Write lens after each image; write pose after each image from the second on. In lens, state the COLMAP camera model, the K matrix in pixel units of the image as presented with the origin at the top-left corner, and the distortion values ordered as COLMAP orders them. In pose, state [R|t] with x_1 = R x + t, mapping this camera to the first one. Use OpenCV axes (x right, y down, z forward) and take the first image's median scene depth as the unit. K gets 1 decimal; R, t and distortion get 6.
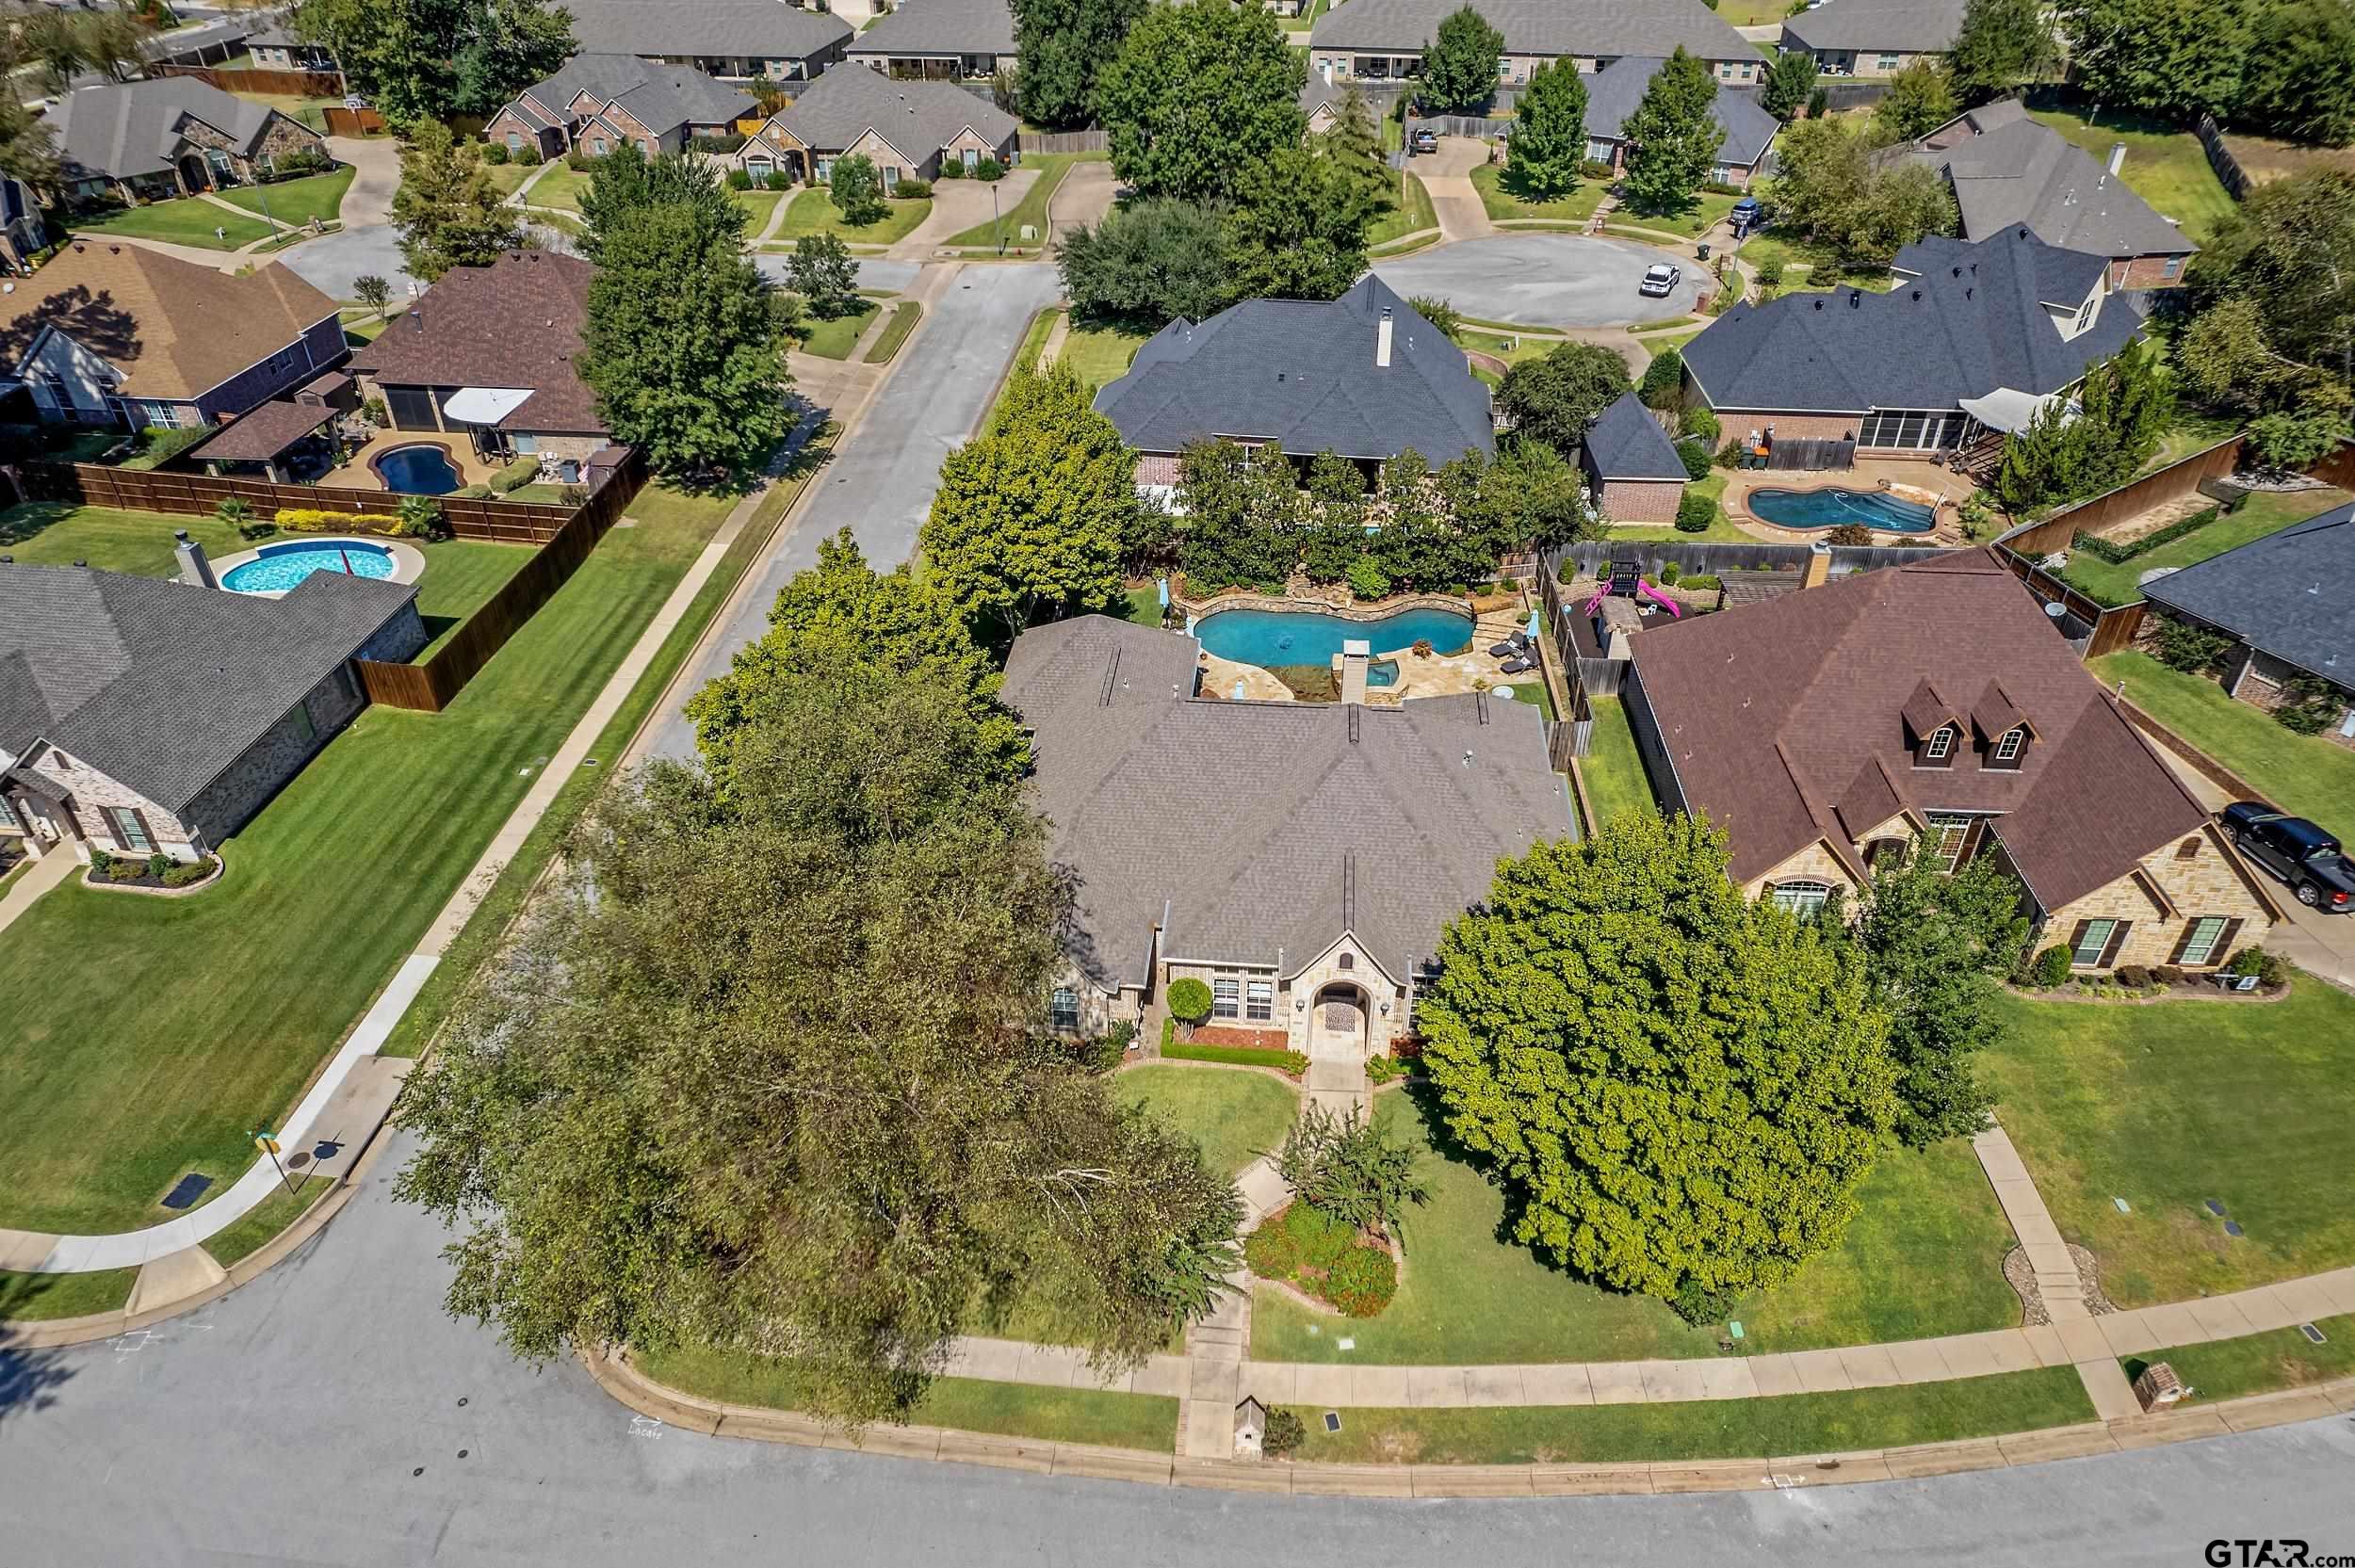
lens RADIAL K [[1508.2, 0, 1181.1], [0, 1508.2, 785.5], [0, 0, 1]] dist [-0.085511, 0.082663]
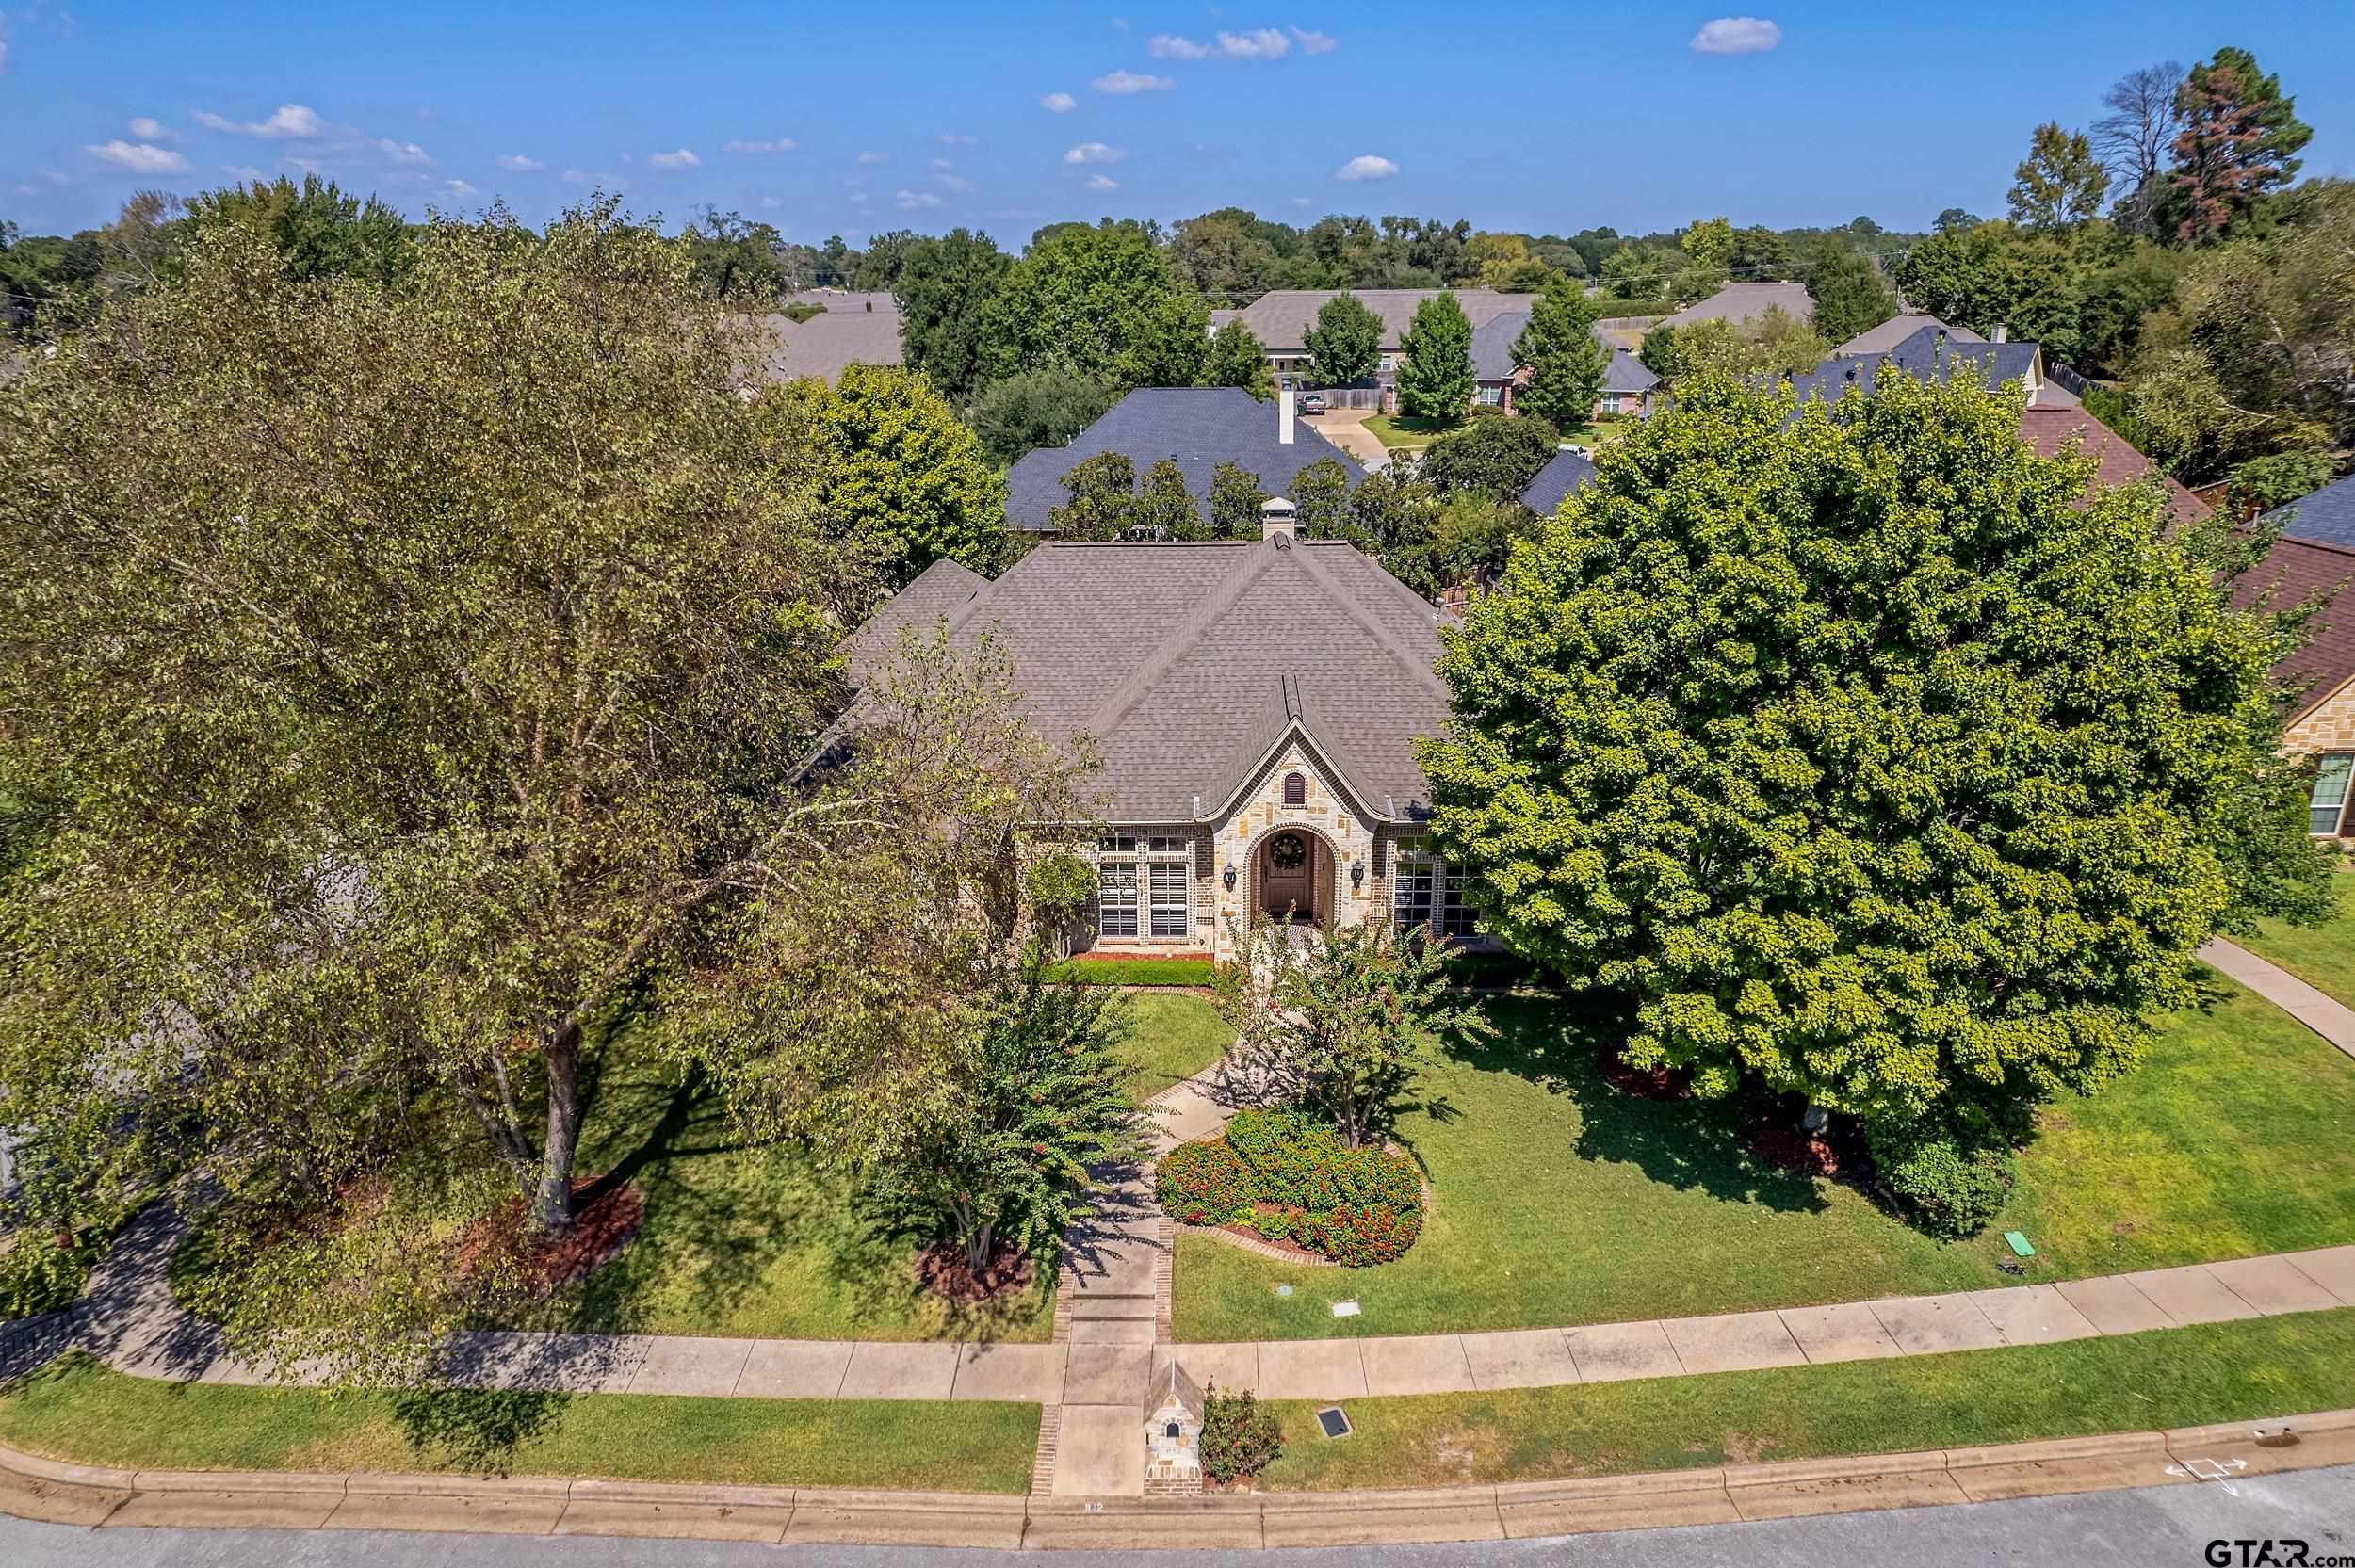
lens RADIAL K [[1508.2, 0, 1181.1], [0, 1508.2, 785.5], [0, 0, 1]] dist [-0.085511, 0.082663]
pose [[0.997645, -0.029913, 0.061725, 0.011317], [0.046986, 0.953636, -0.297272, 0.185106], [-0.049971, 0.299472, 0.952796, 0.220257]]
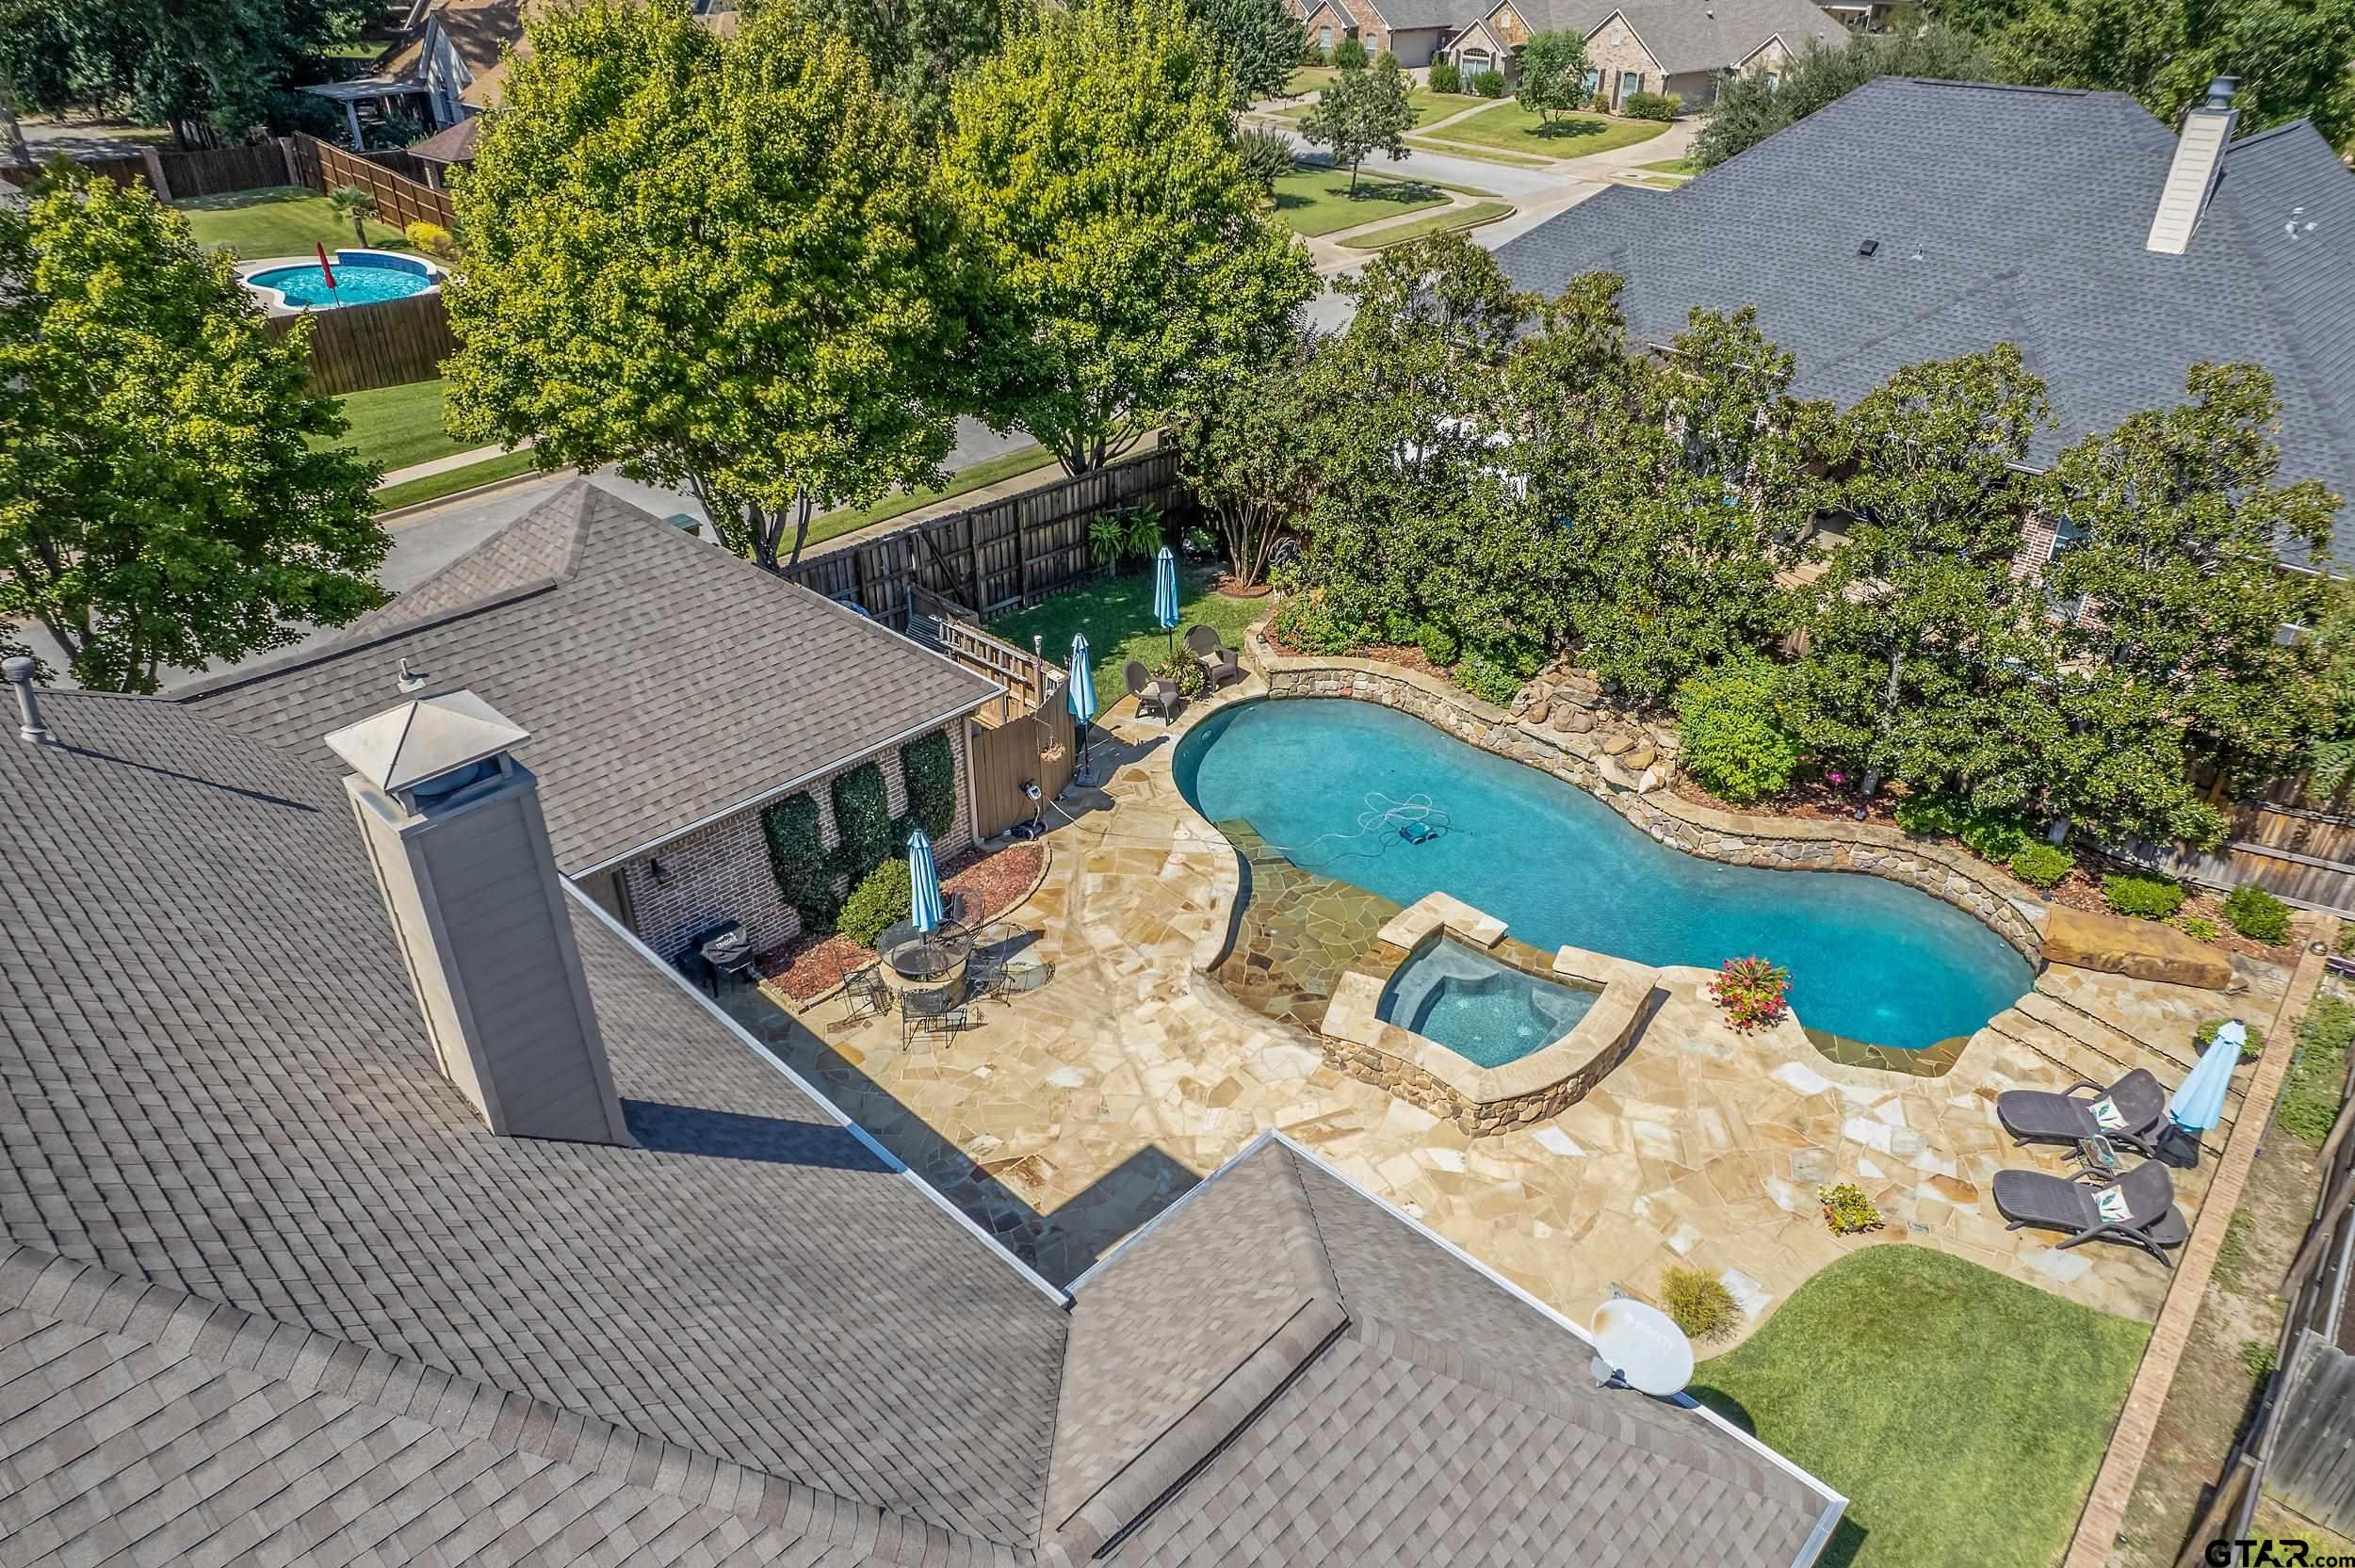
lens RADIAL K [[1508.2, 0, 1181.1], [0, 1508.2, 785.5], [0, 0, 1]] dist [-0.085511, 0.082663]
pose [[0.780759, 0.324810, -0.533773, 0.190022], [-0.368679, 0.929189, 0.026153, -0.084306], [0.504471, 0.176372, 0.845223, 0.623844]]
